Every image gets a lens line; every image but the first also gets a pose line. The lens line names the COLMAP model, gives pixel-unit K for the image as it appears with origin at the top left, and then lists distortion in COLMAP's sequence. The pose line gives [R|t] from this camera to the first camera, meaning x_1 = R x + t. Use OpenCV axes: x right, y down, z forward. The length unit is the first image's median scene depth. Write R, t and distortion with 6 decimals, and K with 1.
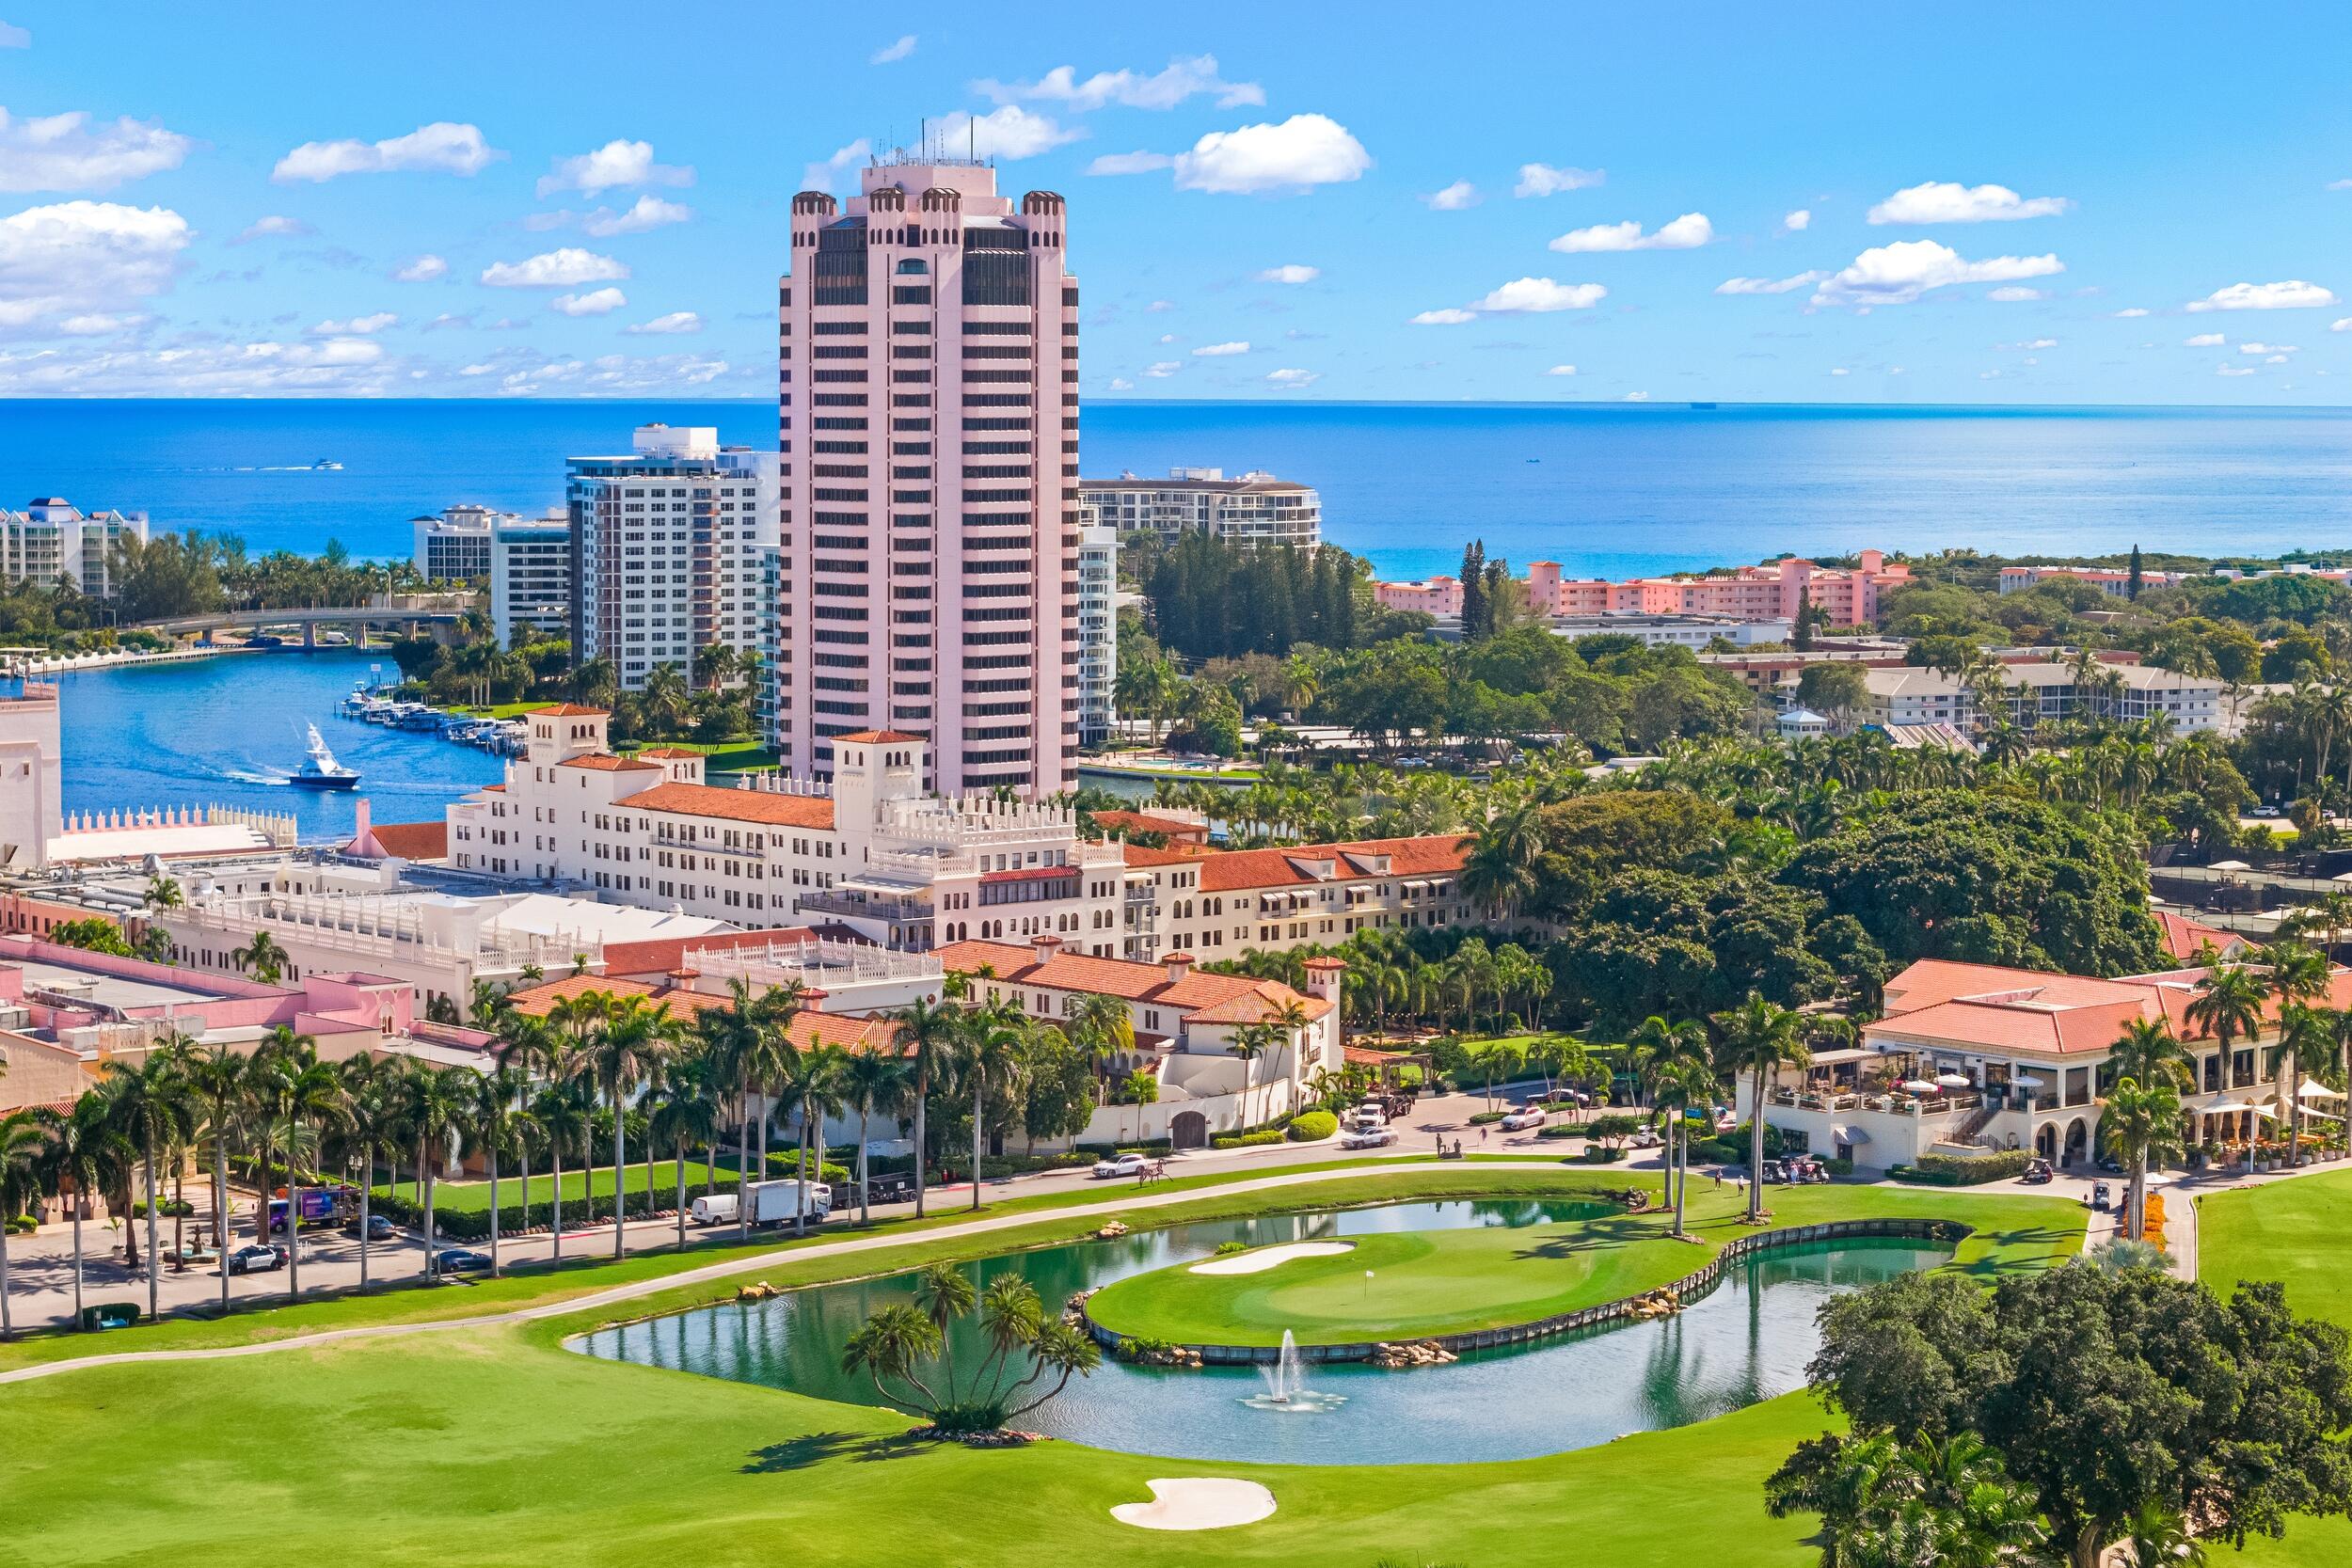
lens RADIAL K [[5033.2, 0, 1174.5], [0, 5033.2, 777.2], [0, 0, 1]] dist [-0.189125, 0.000000]
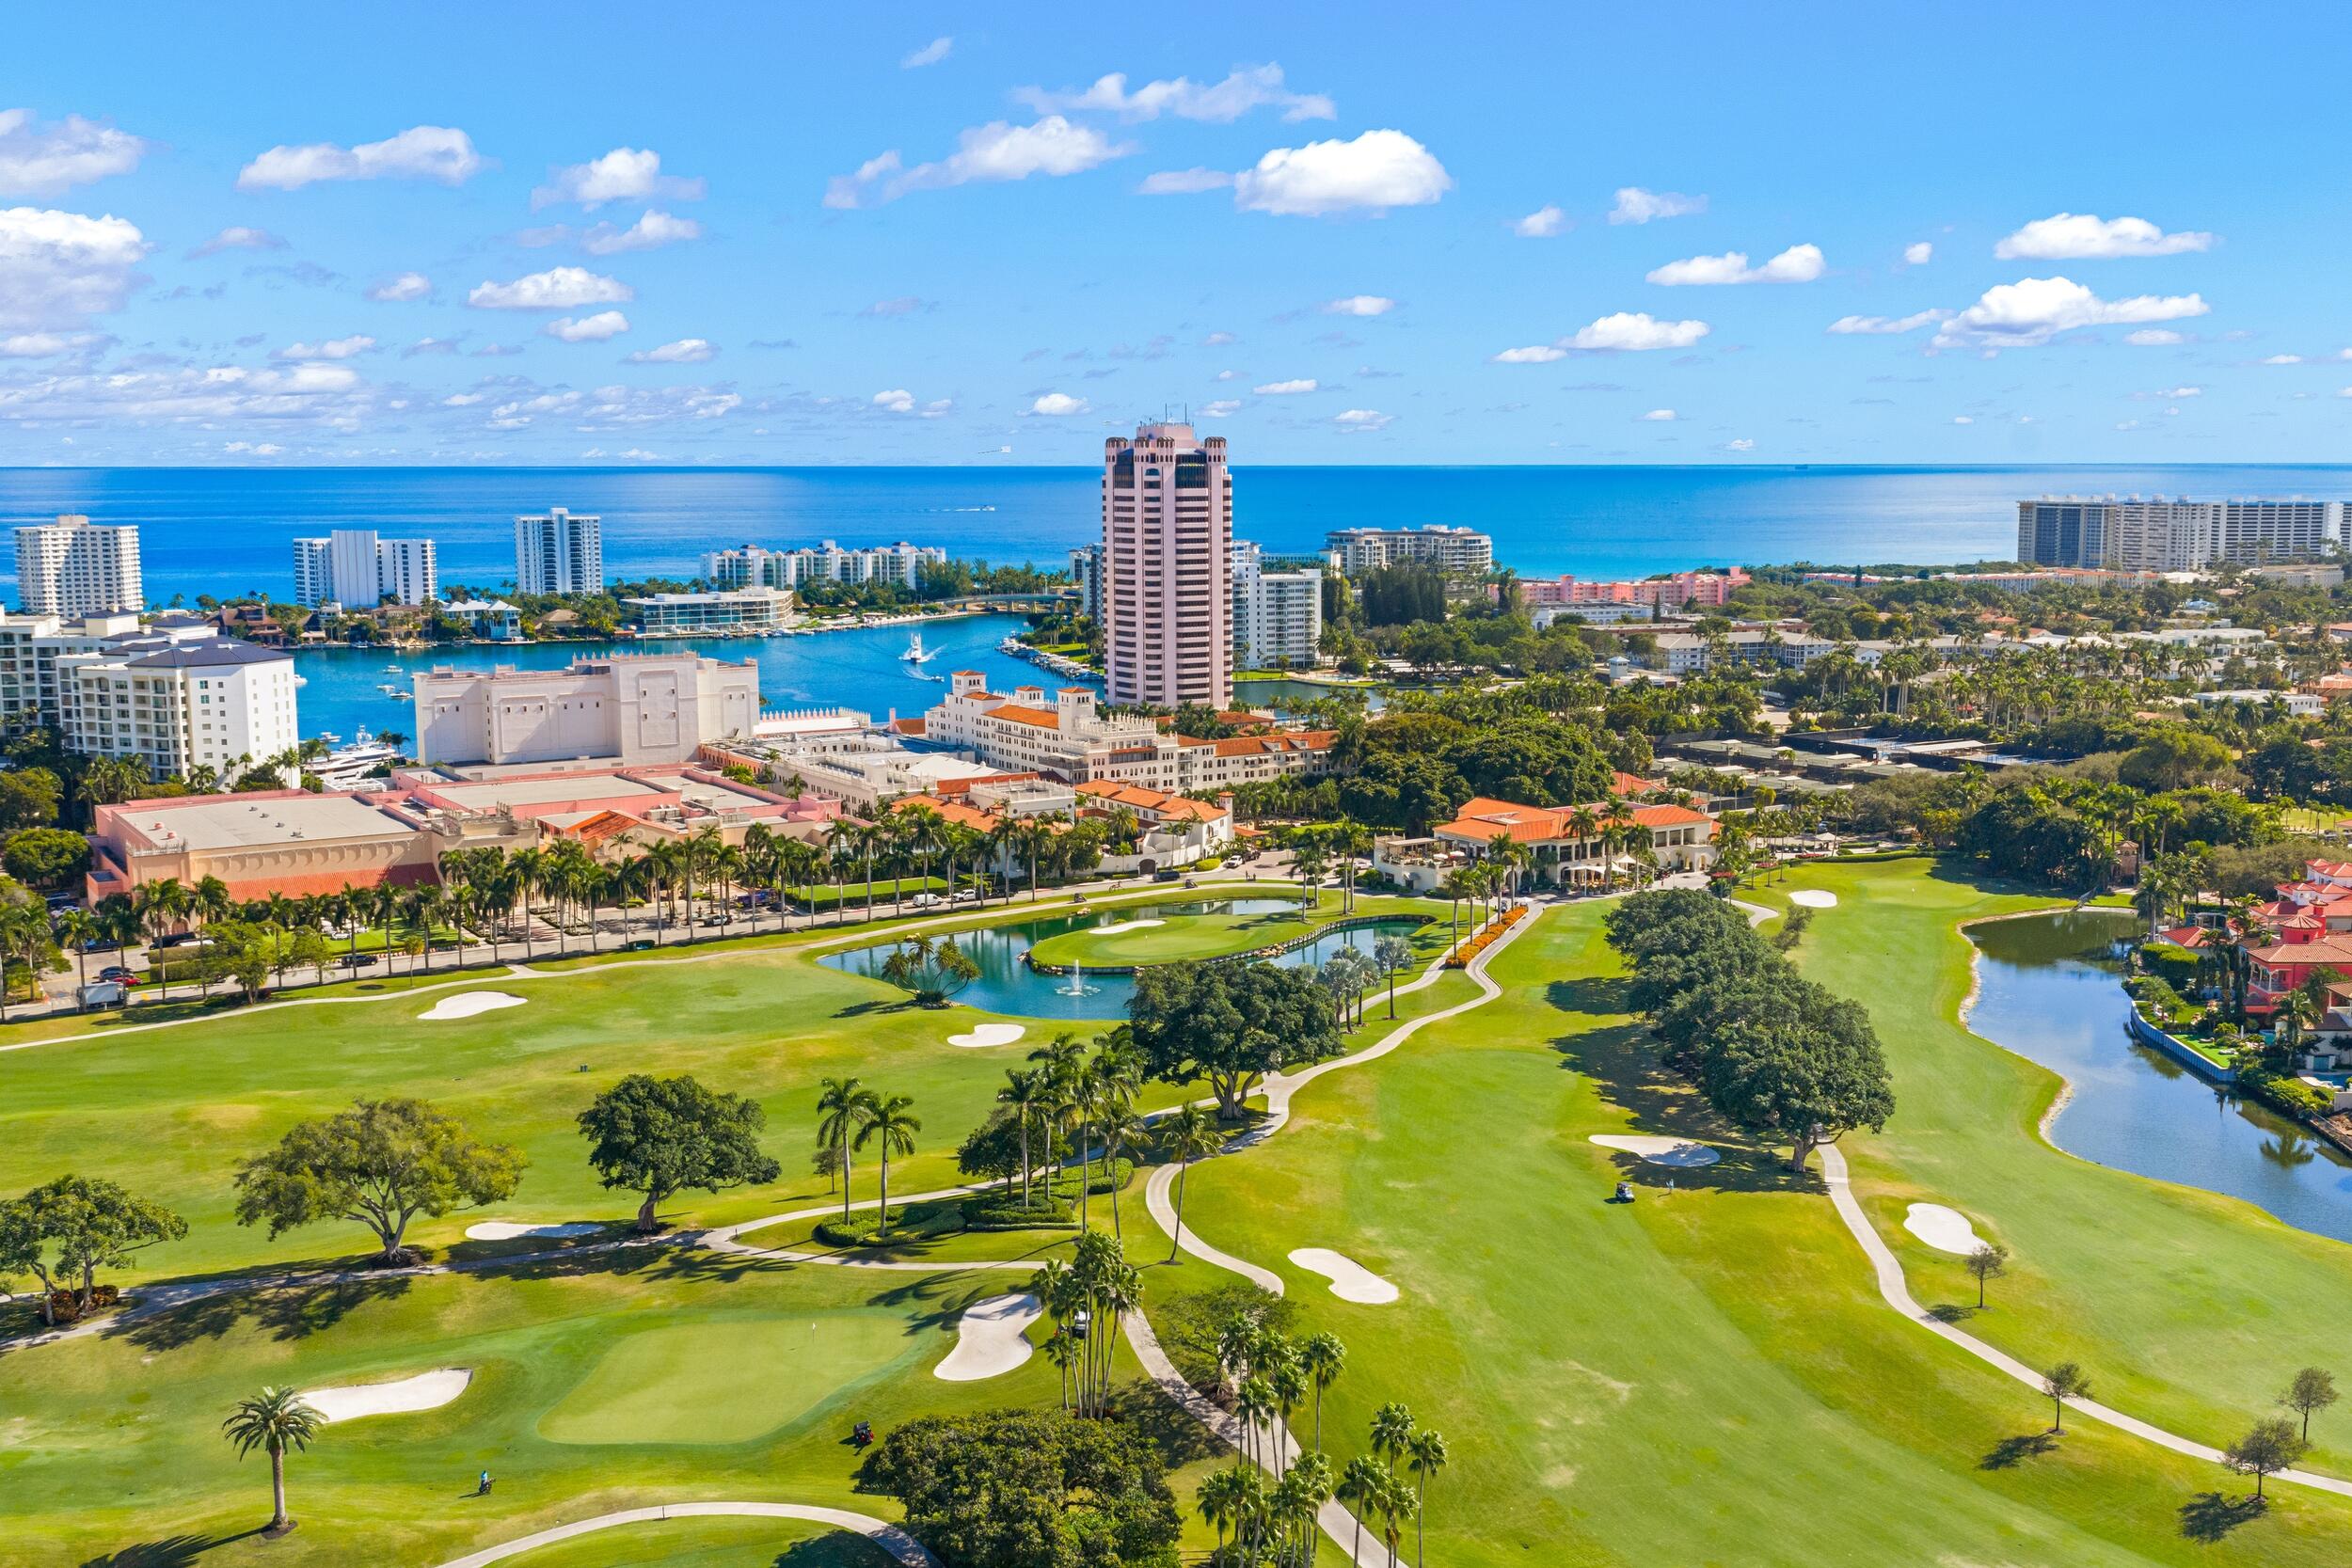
lens RADIAL K [[2353.8, 0, 1176.8], [0, 2353.8, 778.3], [0, 0, 1]] dist [0.020092, 0.000000]
pose [[0.990154, 0.012444, -0.139427, 0.142348], [-0.004952, 0.998531, 0.053953, -0.026564], [0.139893, -0.052731, 0.988761, -0.083093]]
